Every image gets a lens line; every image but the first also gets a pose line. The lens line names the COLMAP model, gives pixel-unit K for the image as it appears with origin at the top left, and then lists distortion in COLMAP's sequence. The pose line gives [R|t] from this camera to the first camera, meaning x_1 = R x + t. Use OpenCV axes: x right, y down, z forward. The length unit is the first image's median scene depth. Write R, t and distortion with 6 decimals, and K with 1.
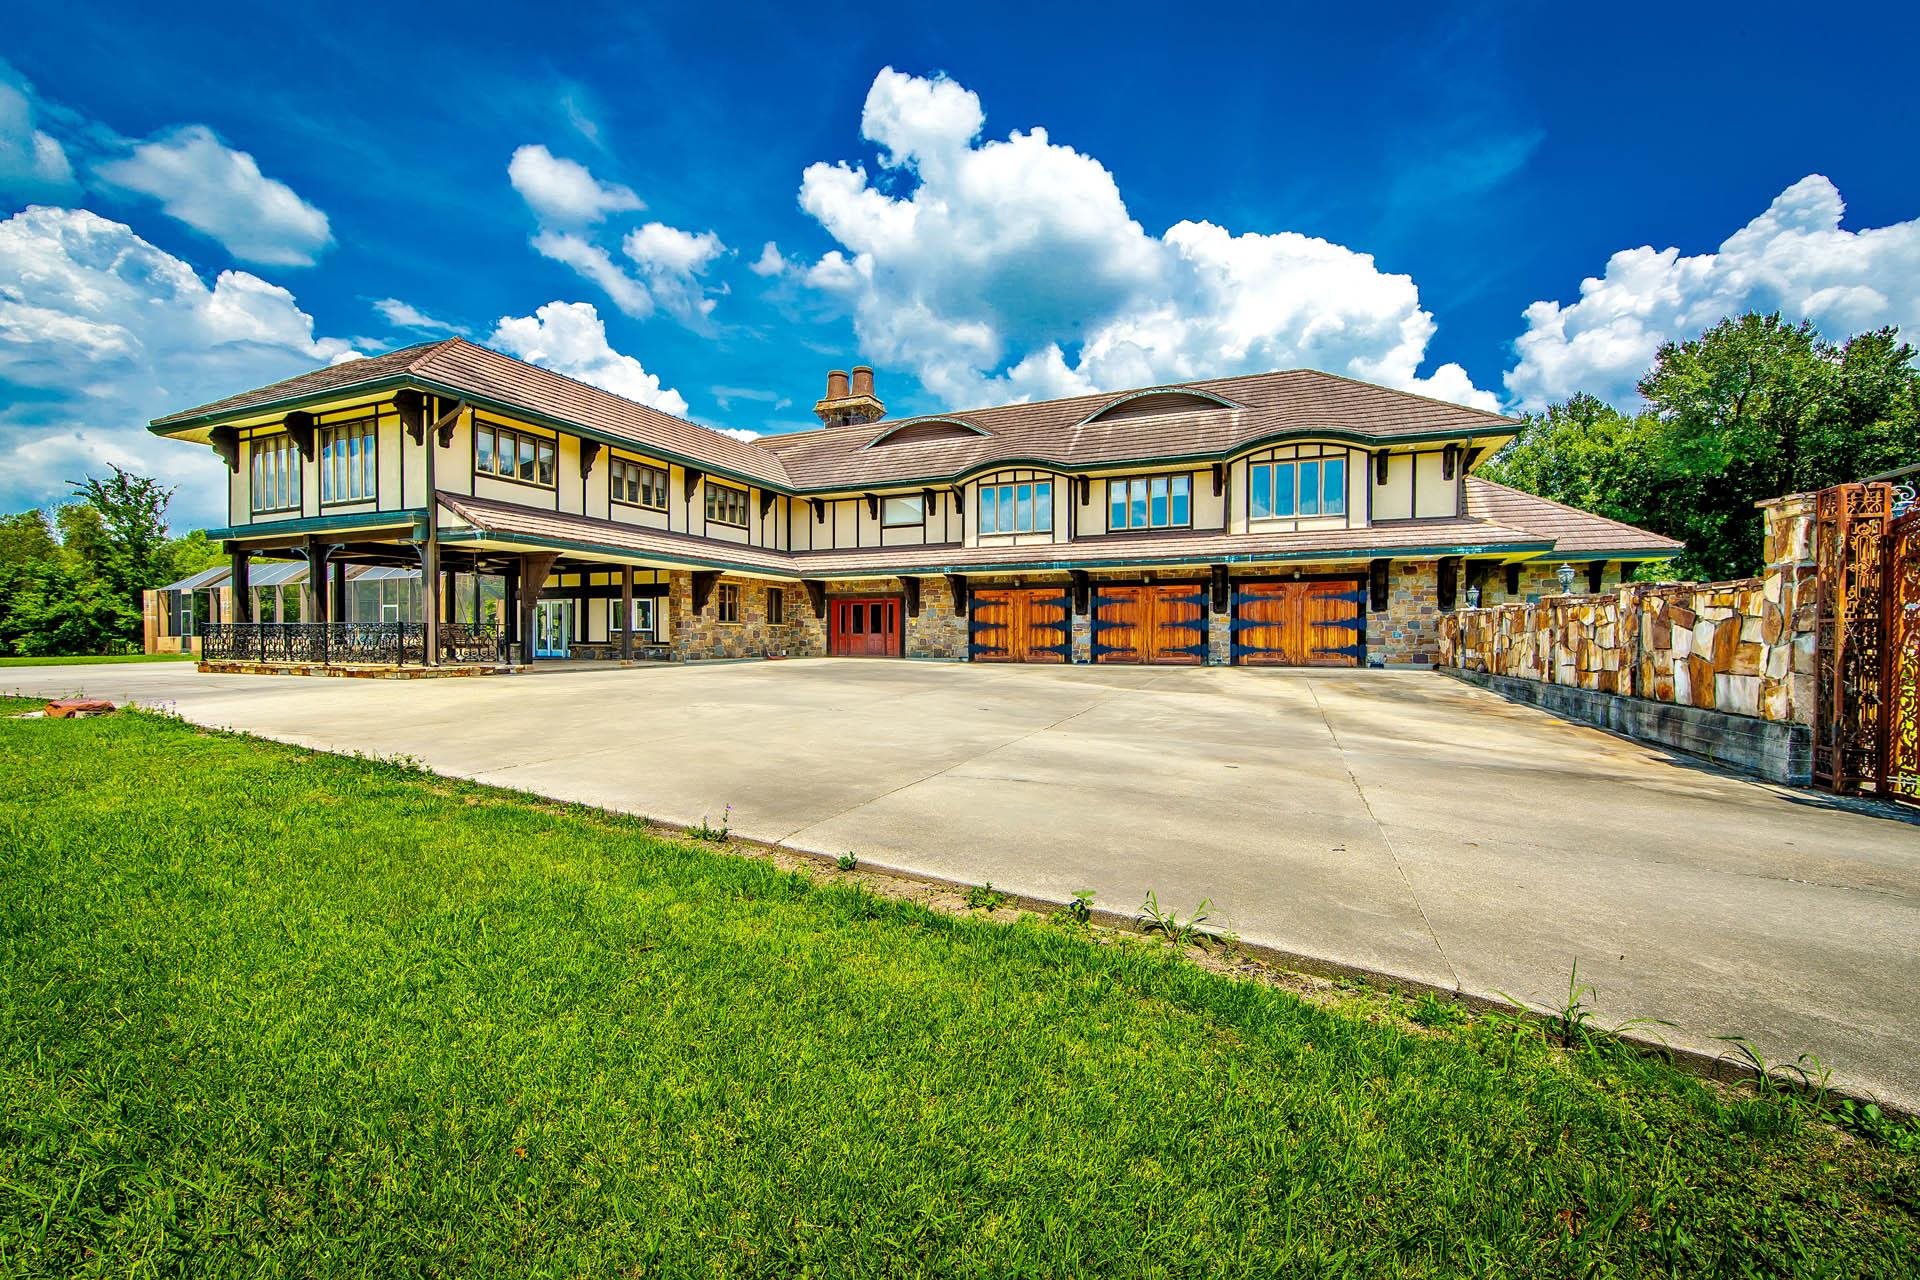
lens RADIAL K [[747.9, 0, 960.0], [0, 747.9, 640.0], [0, 0, 1]] dist [-0.001031, -0.000005]
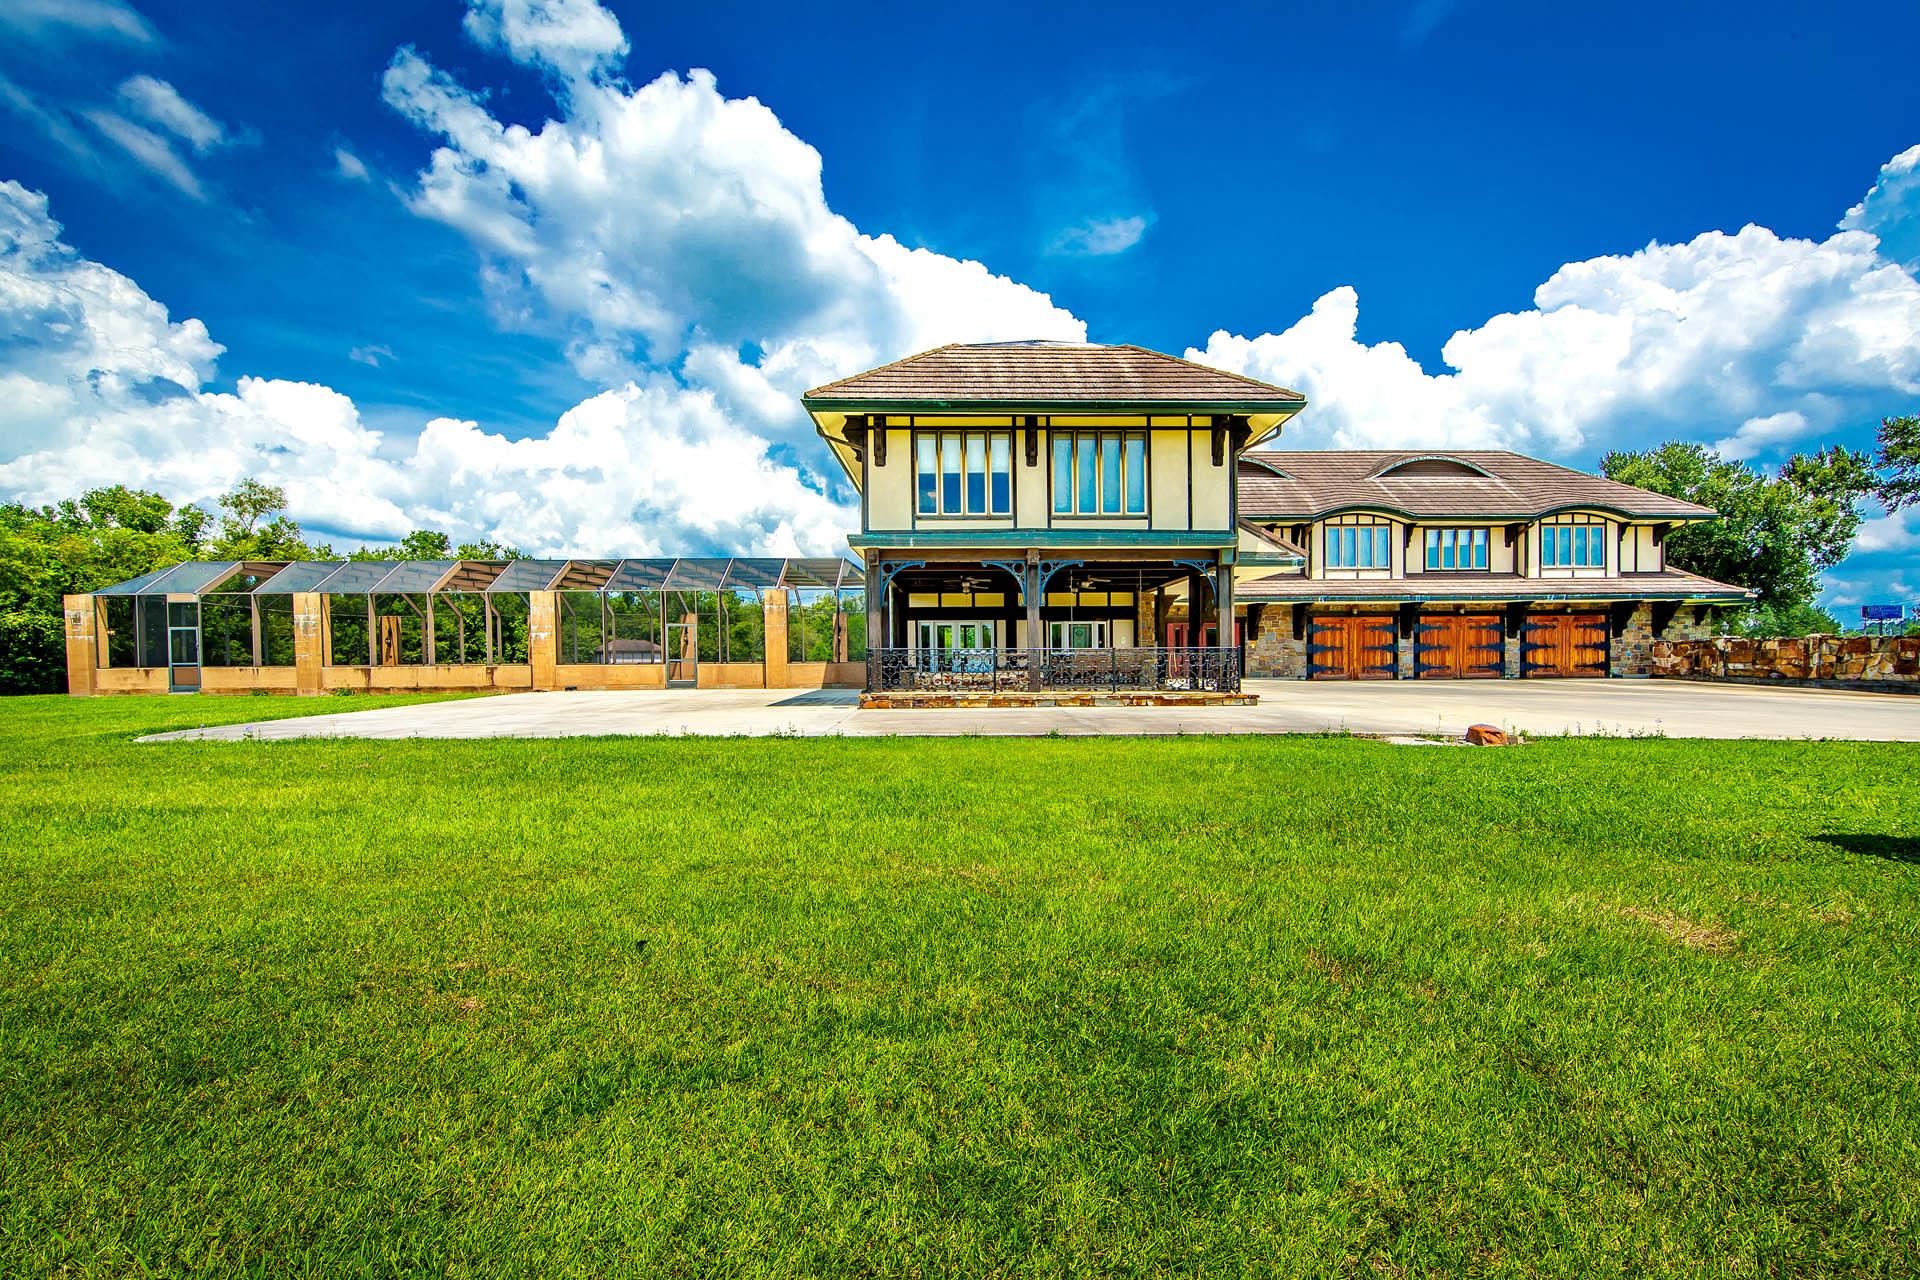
lens RADIAL K [[798.9, 0, 960.9], [0, 798.9, 678.0], [0, 0, 1]] dist [0.000173, 0.000076]
pose [[0.912641, -0.018746, 0.408331, -1.037346], [0.009150, 0.999634, 0.025441, -0.010202], [-0.408659, -0.019482, 0.912479, 0.118160]]
